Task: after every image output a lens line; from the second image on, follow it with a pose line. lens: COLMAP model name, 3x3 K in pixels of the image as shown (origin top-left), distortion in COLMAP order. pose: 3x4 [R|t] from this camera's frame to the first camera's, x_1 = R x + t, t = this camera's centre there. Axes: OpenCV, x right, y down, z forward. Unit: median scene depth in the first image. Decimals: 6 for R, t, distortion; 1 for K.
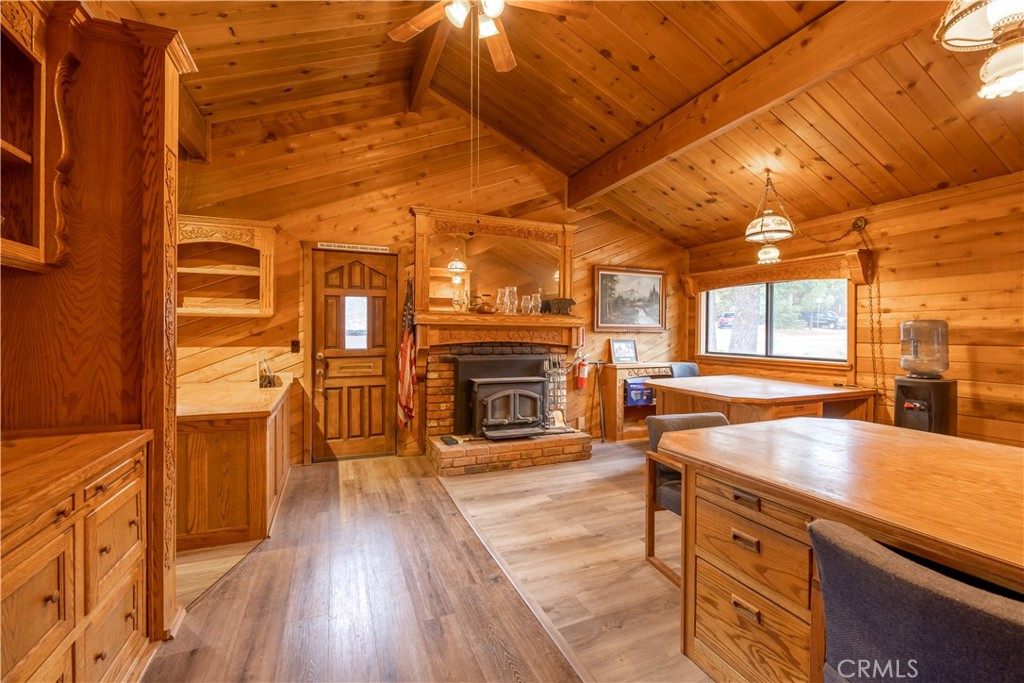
lens RADIAL K [[443.0, 0, 525.0], [0, 443.0, 334.2], [0, 0, 1]] dist [-0.006987, 0.000084]
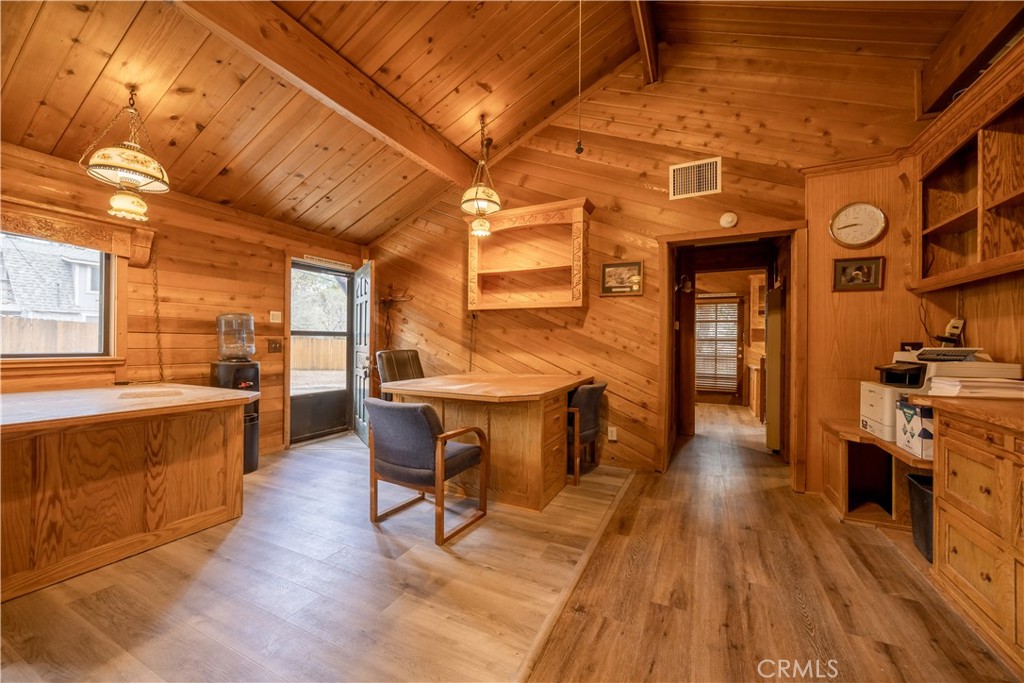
lens RADIAL K [[389.6, 0, 508.1], [0, 389.6, 342.7], [0, 0, 1]] dist [-0.001409, -0.000176]
pose [[-0.641725, -0.006941, 0.766903, -0.289440], [-0.007088, 0.999970, 0.003118, 0.029992], [-0.766902, -0.003435, -0.641755, 0.851269]]
